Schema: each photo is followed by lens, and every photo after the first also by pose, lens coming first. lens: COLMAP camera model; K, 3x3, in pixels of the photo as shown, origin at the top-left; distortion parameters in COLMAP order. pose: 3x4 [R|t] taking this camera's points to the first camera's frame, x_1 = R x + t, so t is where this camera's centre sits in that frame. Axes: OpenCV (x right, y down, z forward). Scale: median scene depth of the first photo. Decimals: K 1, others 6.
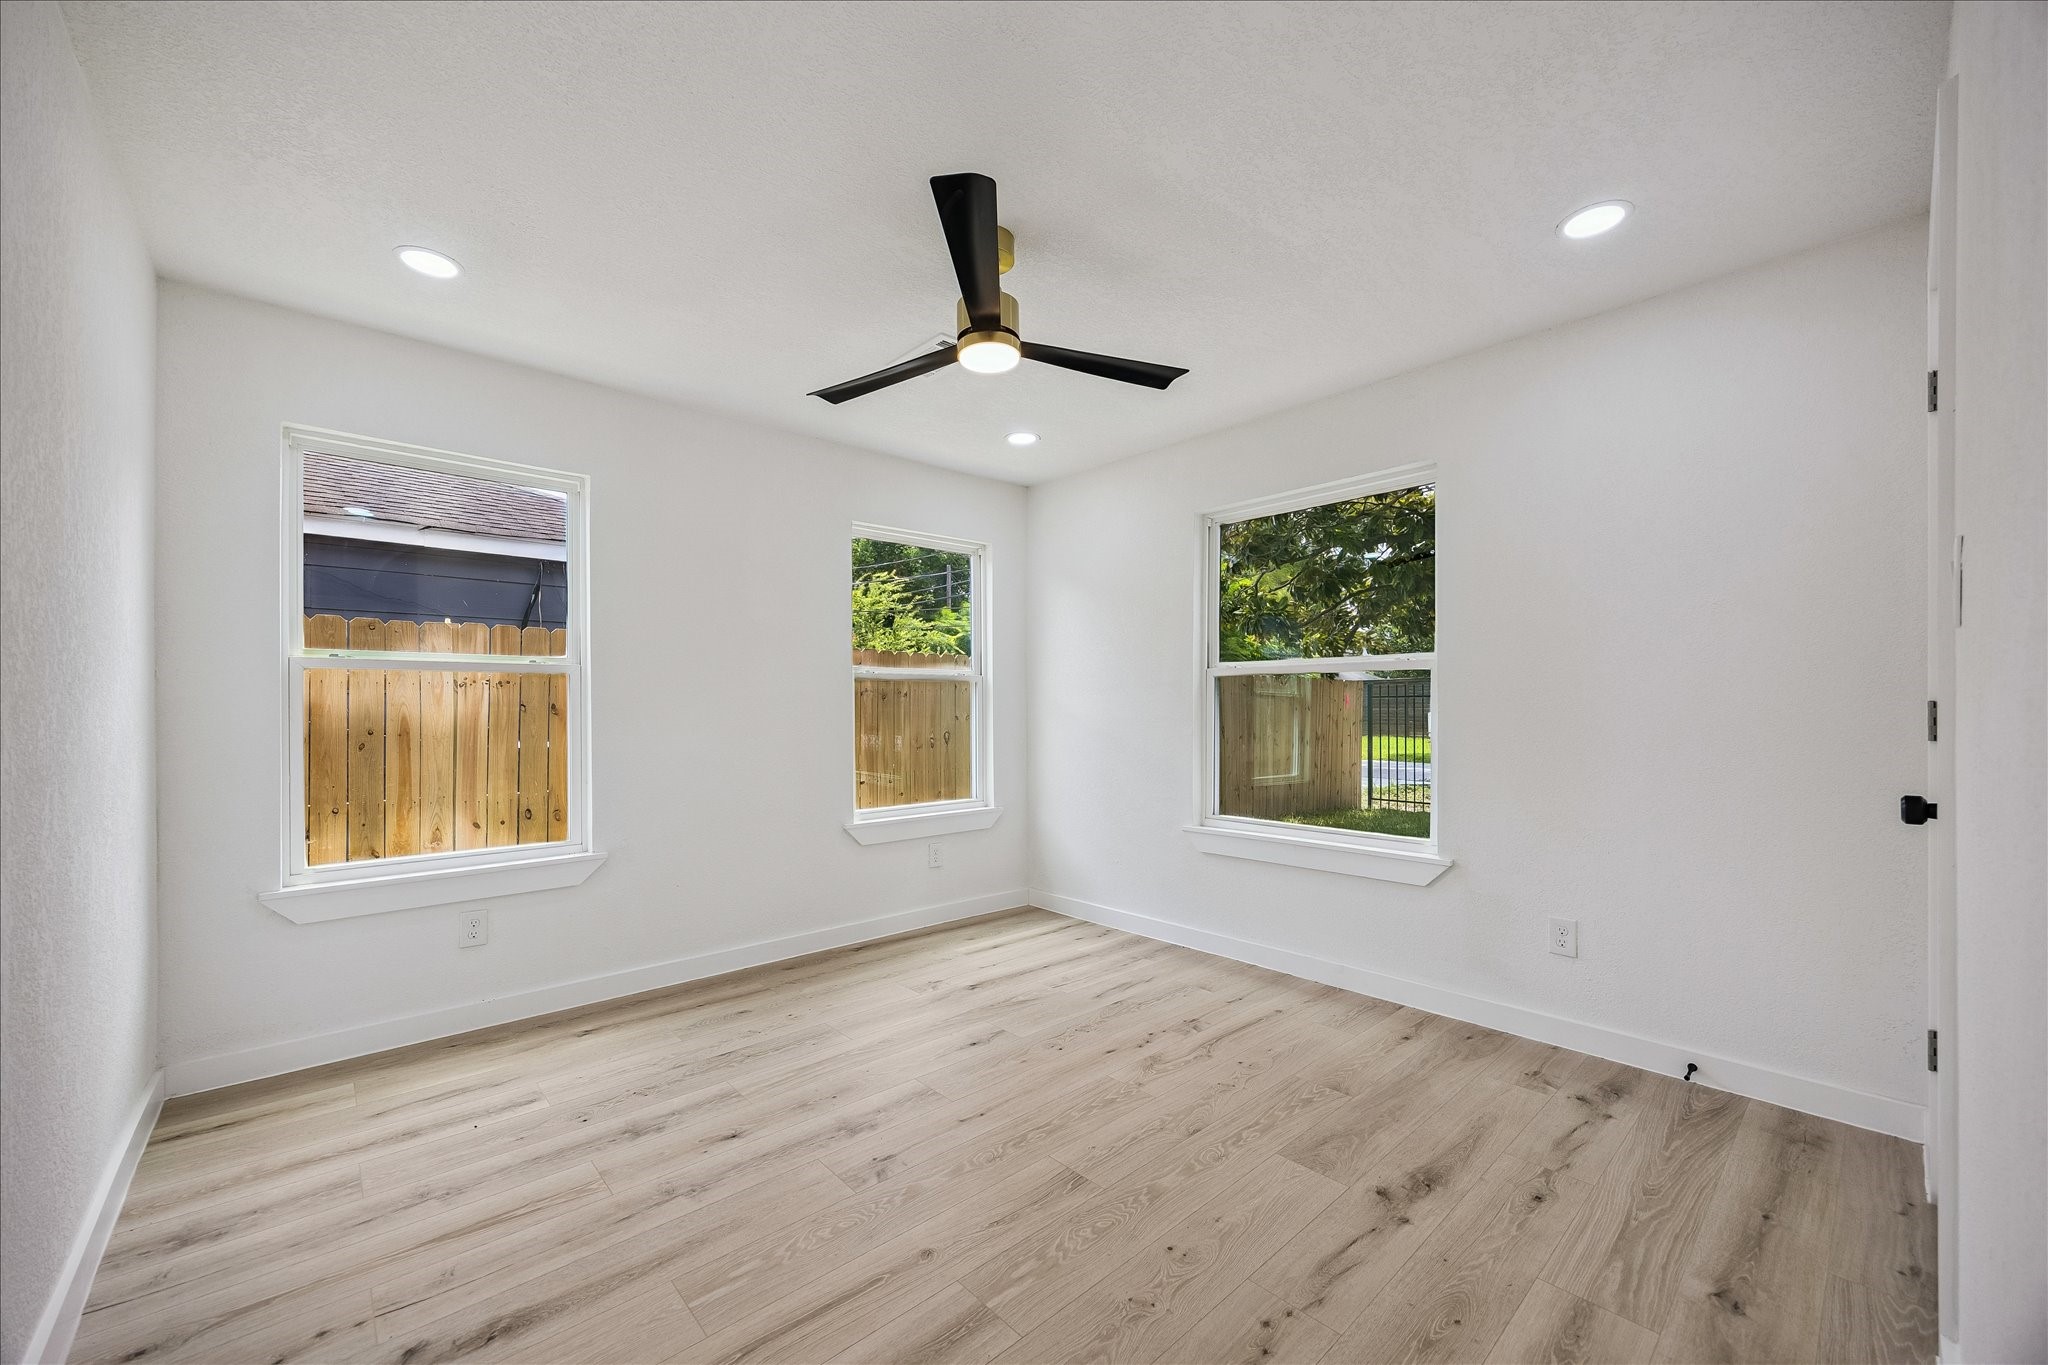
lens RADIAL K [[774.0, 0, 1018.6], [0, 774.0, 685.1], [0, 0, 1]] dist [0.000116, 0.000080]
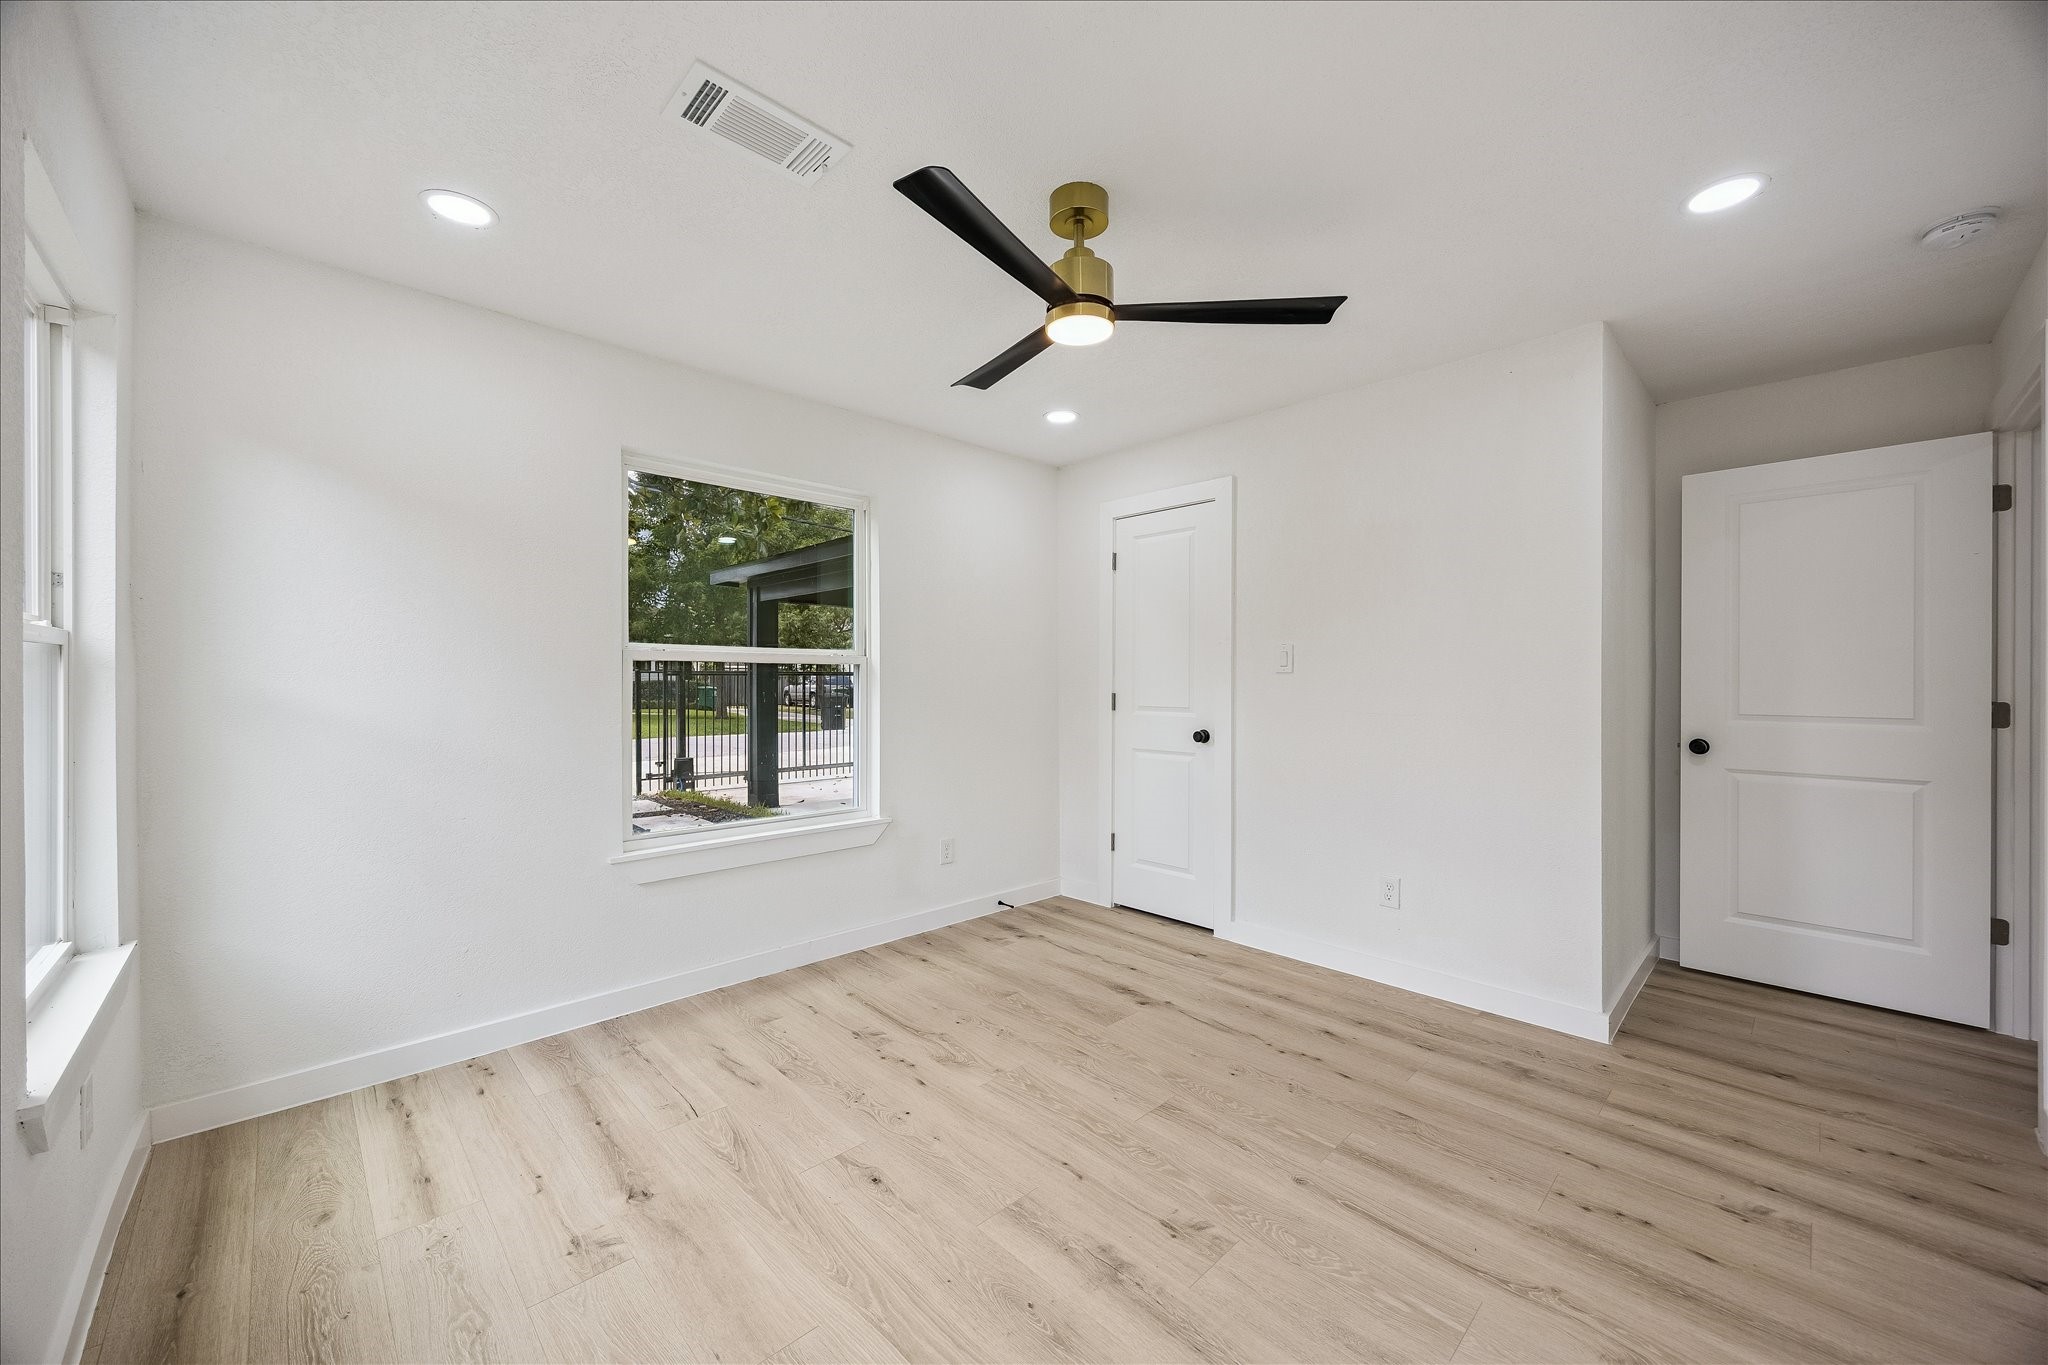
lens RADIAL K [[774.0, 0, 1018.6], [0, 774.0, 685.1], [0, 0, 1]] dist [0.000116, 0.000080]
pose [[-0.022183, -0.000794, 0.999754, -0.875529], [-0.032556, 0.999470, 0.000072, 0.001928], [-0.999224, -0.032546, -0.022197, 1.014054]]
